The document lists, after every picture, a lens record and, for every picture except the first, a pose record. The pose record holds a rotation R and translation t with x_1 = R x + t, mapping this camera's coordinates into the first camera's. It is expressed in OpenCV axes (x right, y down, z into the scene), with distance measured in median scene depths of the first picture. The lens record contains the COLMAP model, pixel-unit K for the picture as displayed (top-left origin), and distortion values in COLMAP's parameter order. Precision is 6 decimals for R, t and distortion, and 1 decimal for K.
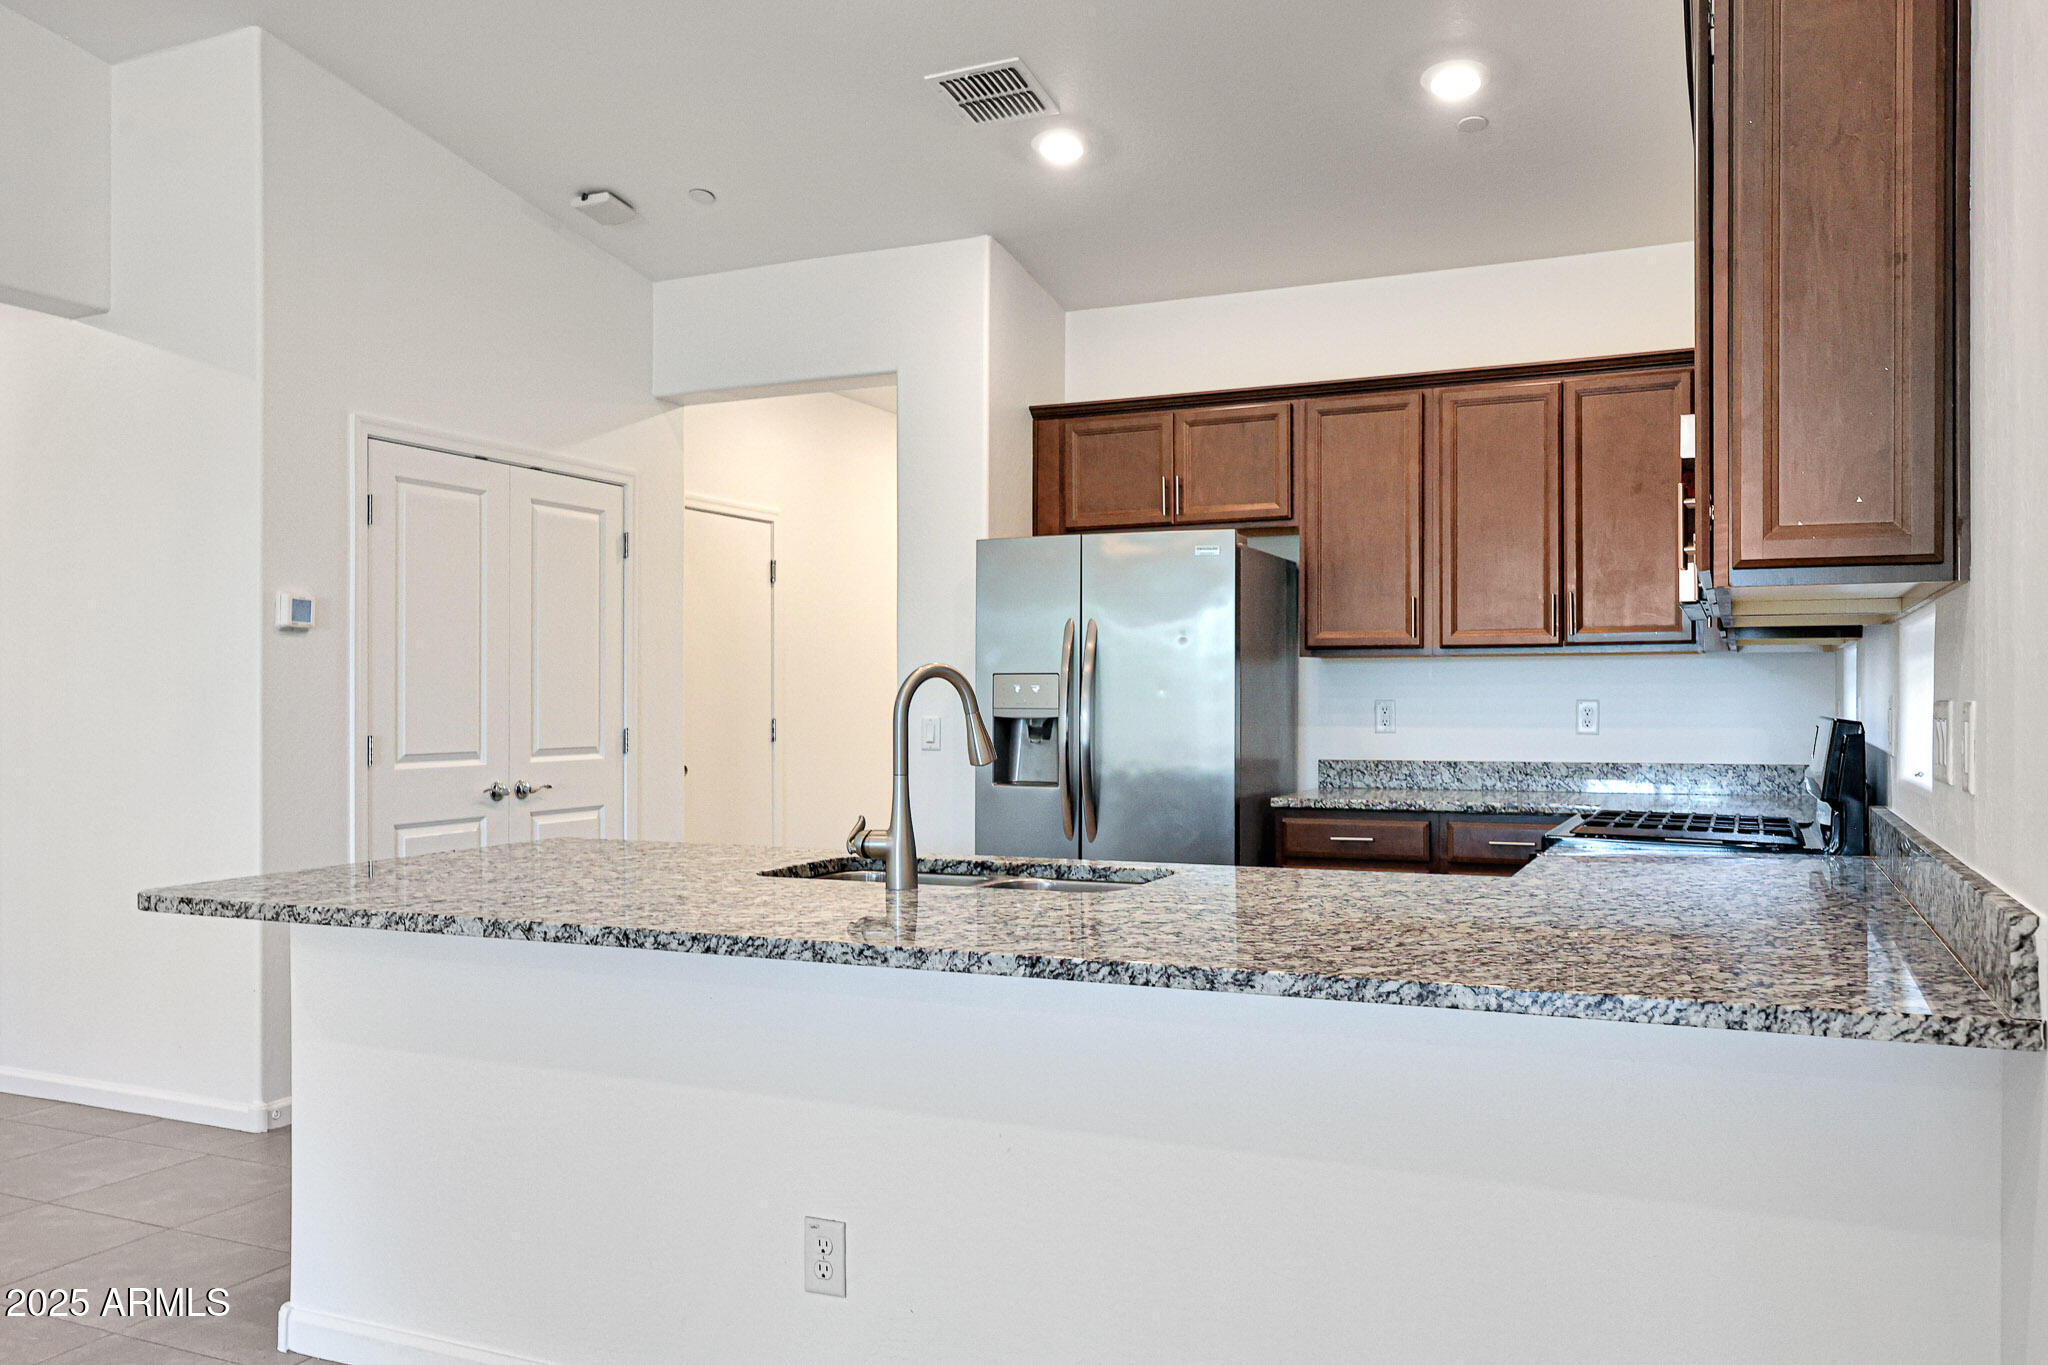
lens RADIAL K [[1537.9, 0, 1024.8], [0, 1537.9, 693.6], [0, 0, 1]] dist [-0.008909, 0.006213]
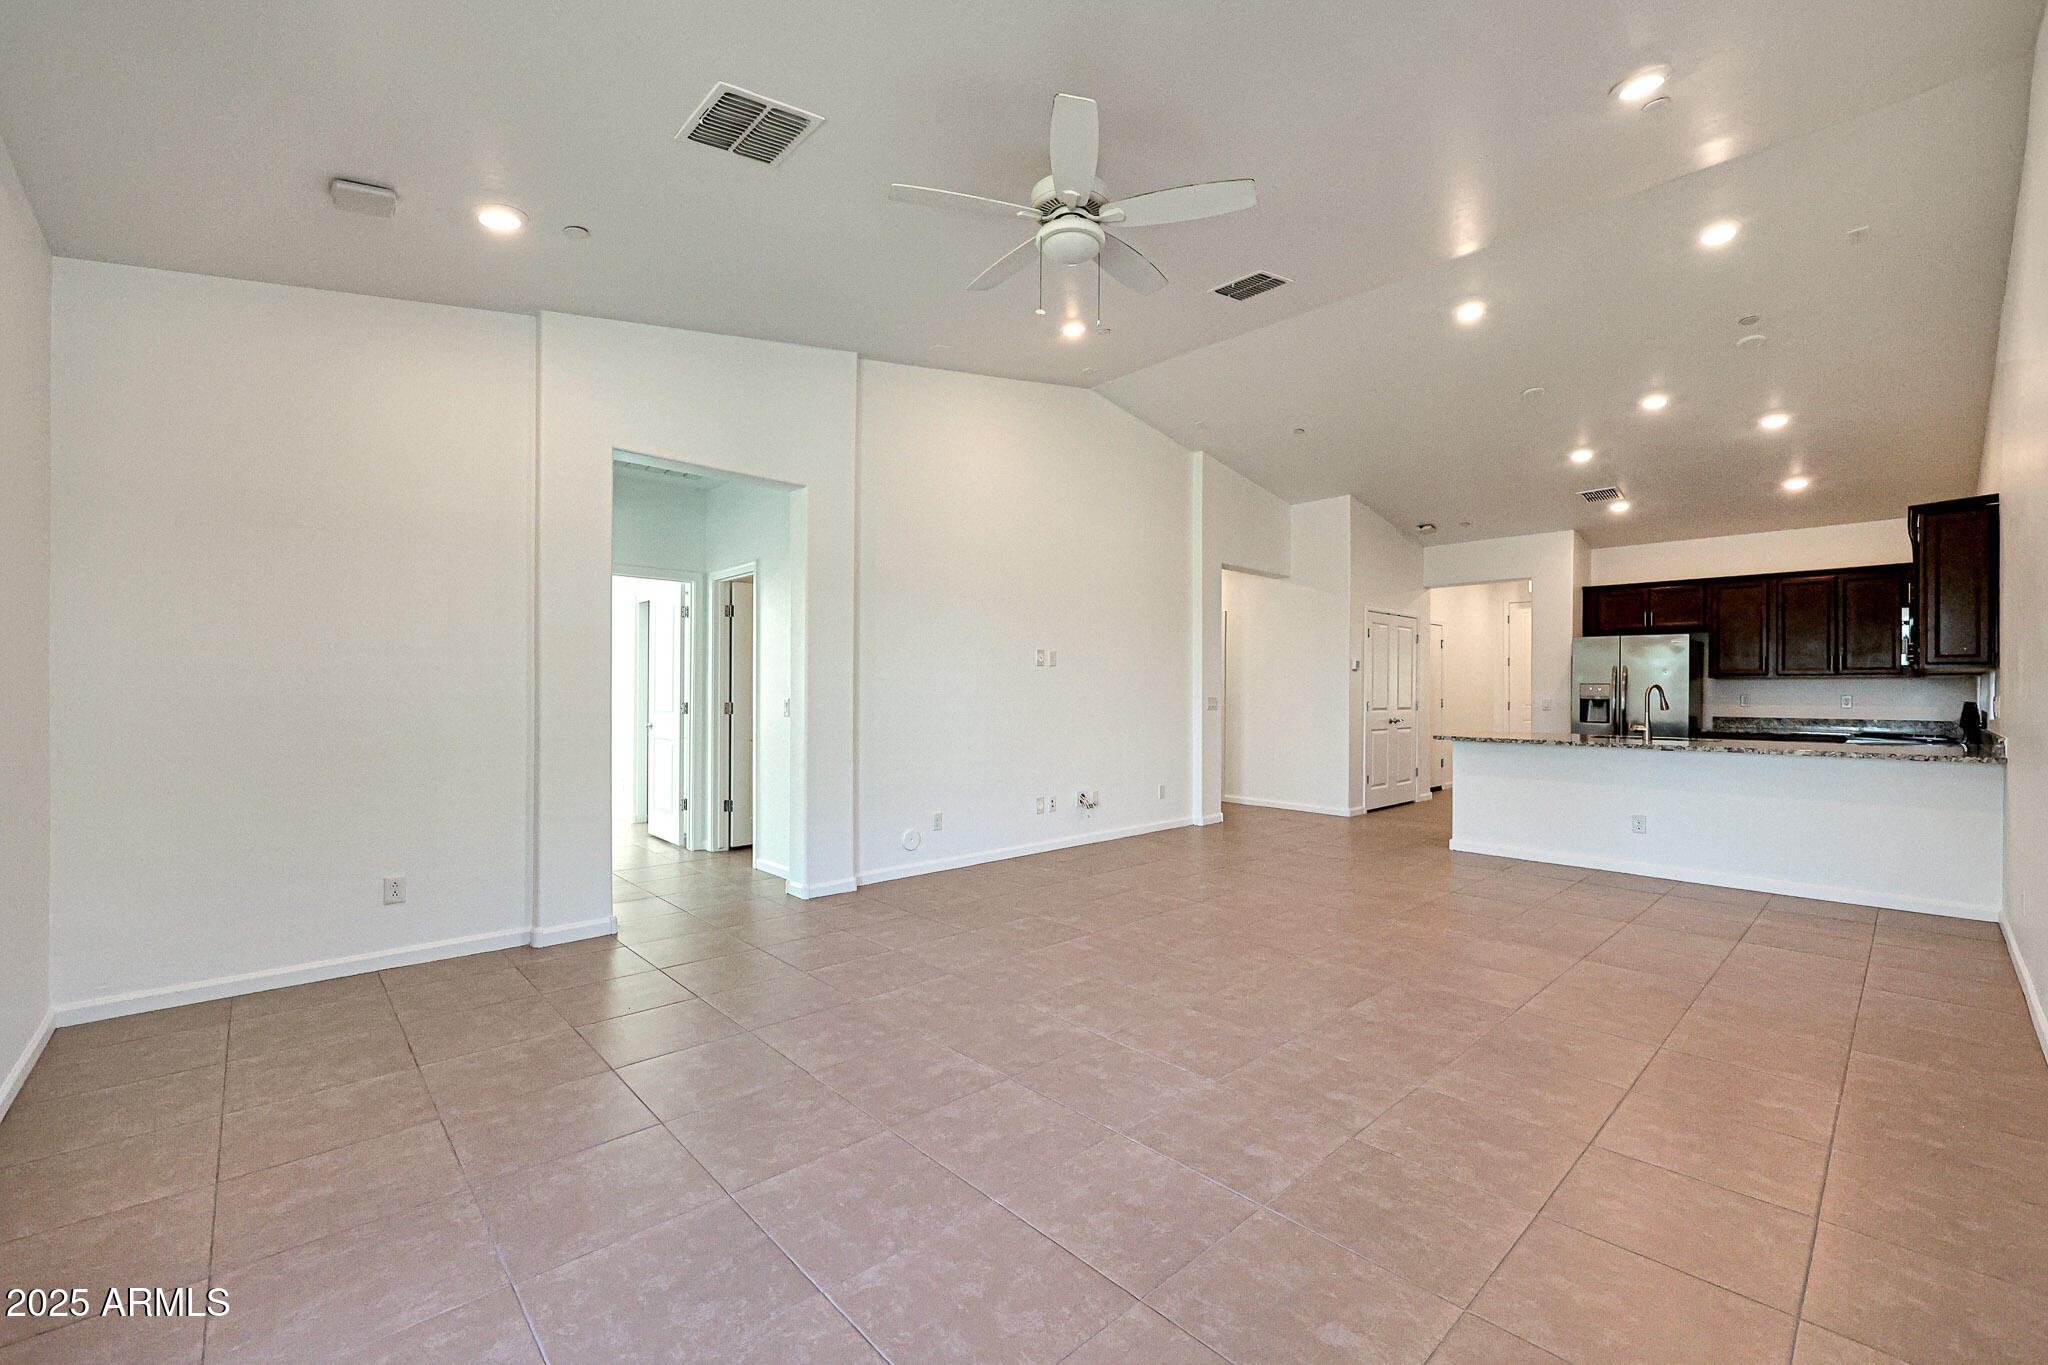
lens RADIAL K [[831.5, 0, 1028.3], [0, 831.5, 682.6], [0, 0, 1]] dist [0.000106, 0.000264]
pose [[0.927268, 0.005608, -0.374356, -0.431131], [-0.007425, 0.999967, -0.003412, -0.002571], [0.374324, 0.005944, 0.927279, -0.909399]]
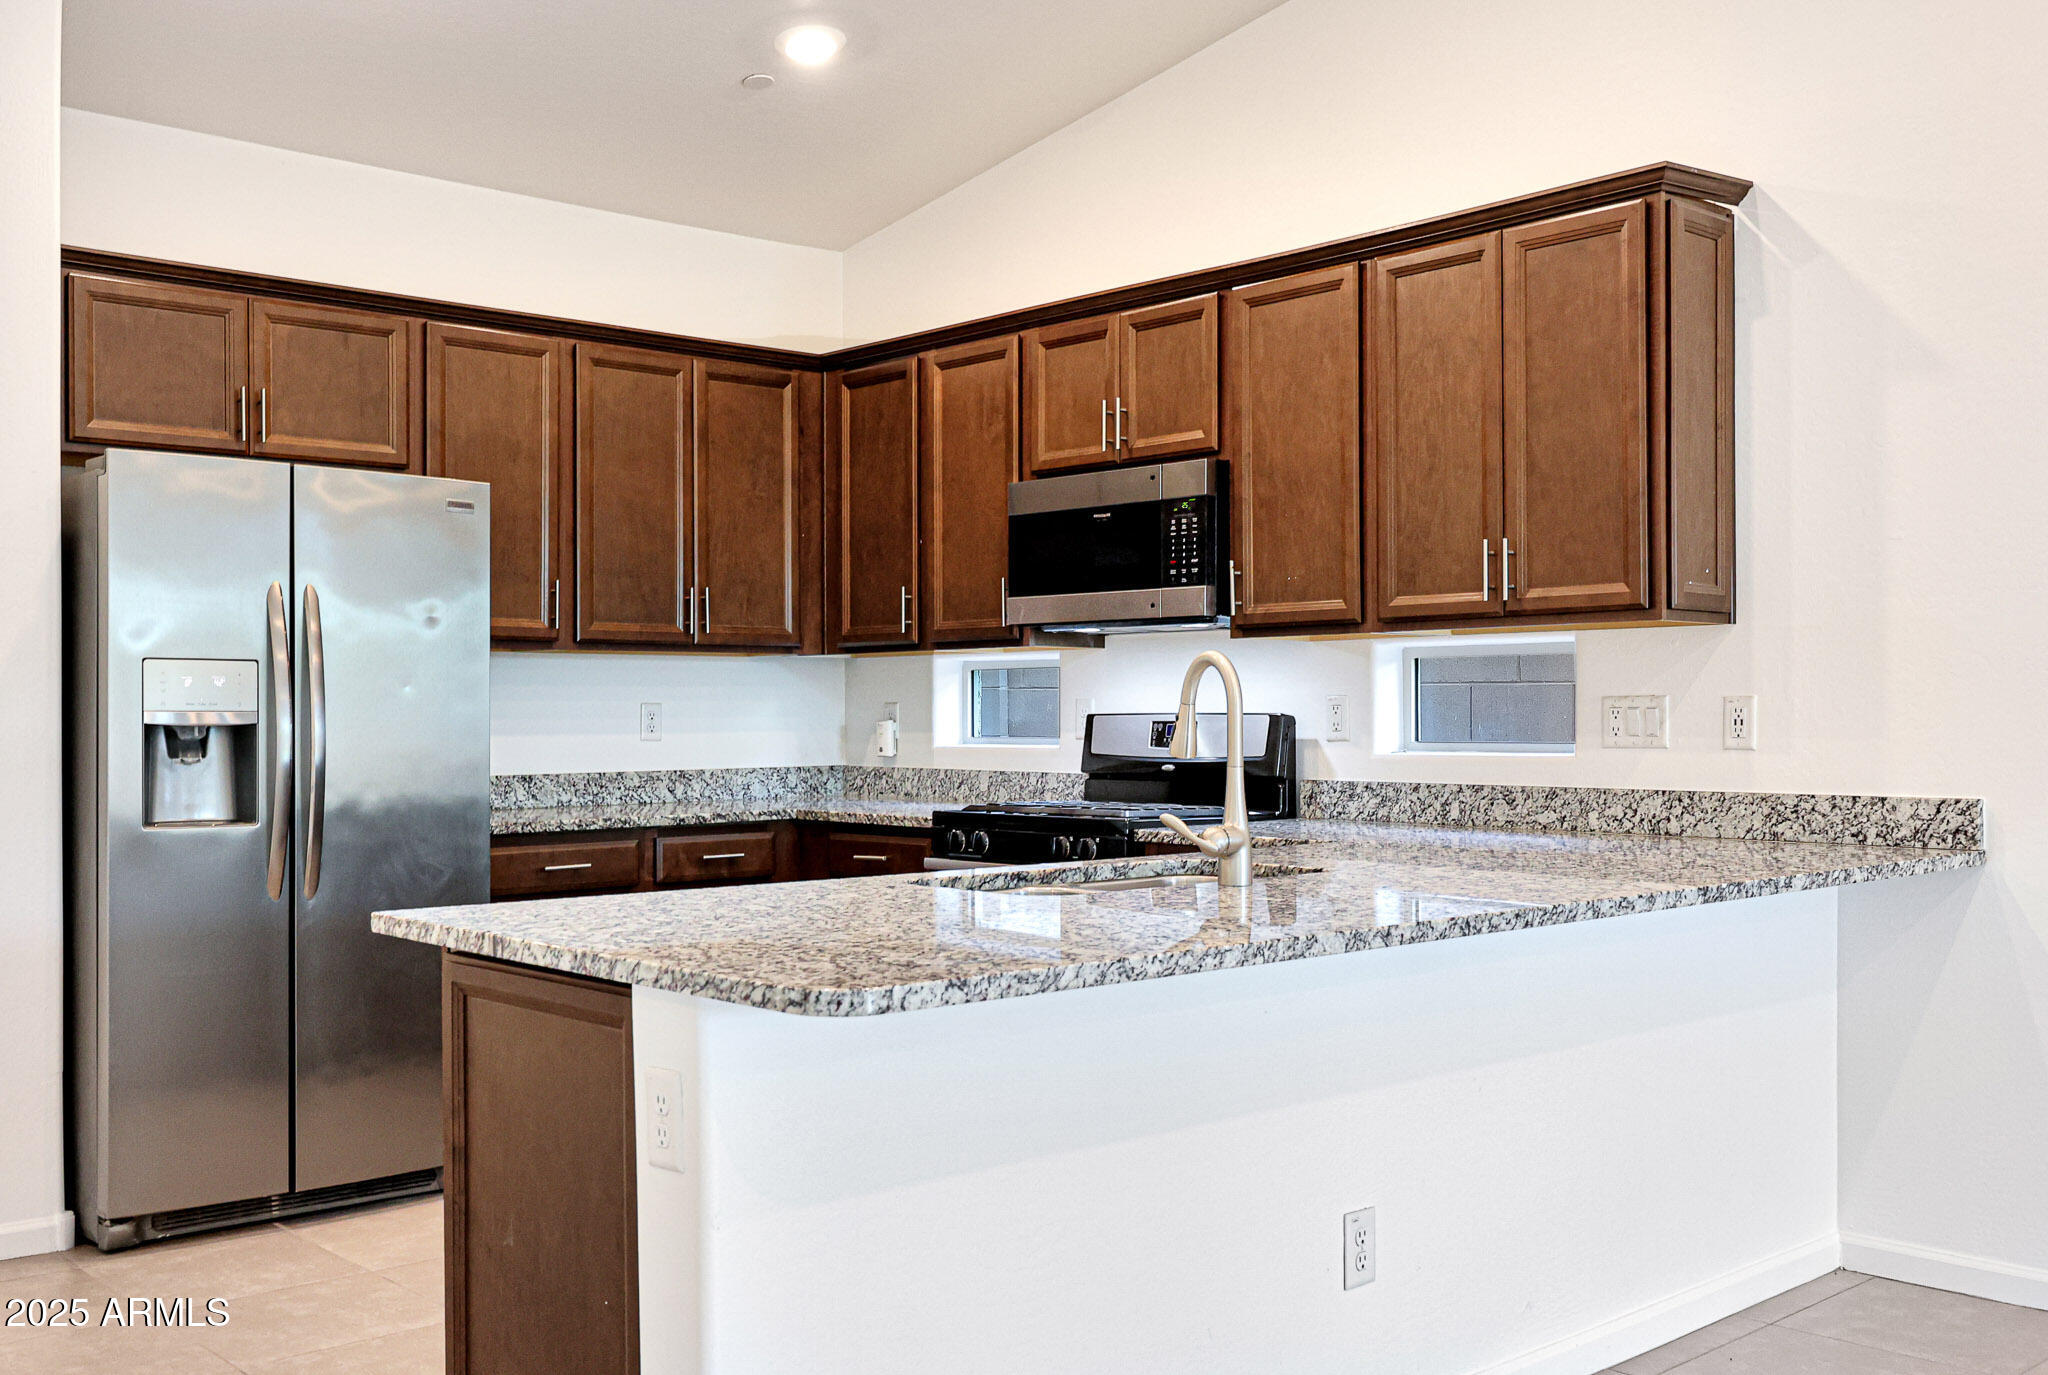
lens RADIAL K [[2035.7, 0, 1023.6], [0, 2035.7, 686.3], [0, 0, 1]] dist [0.024013, 0.000000]
pose [[0.396644, 0.012510, 0.917887, -0.727401], [-0.002199, 0.999917, -0.012677, 0.009956], [-0.917970, 0.003010, 0.396639, 0.340742]]
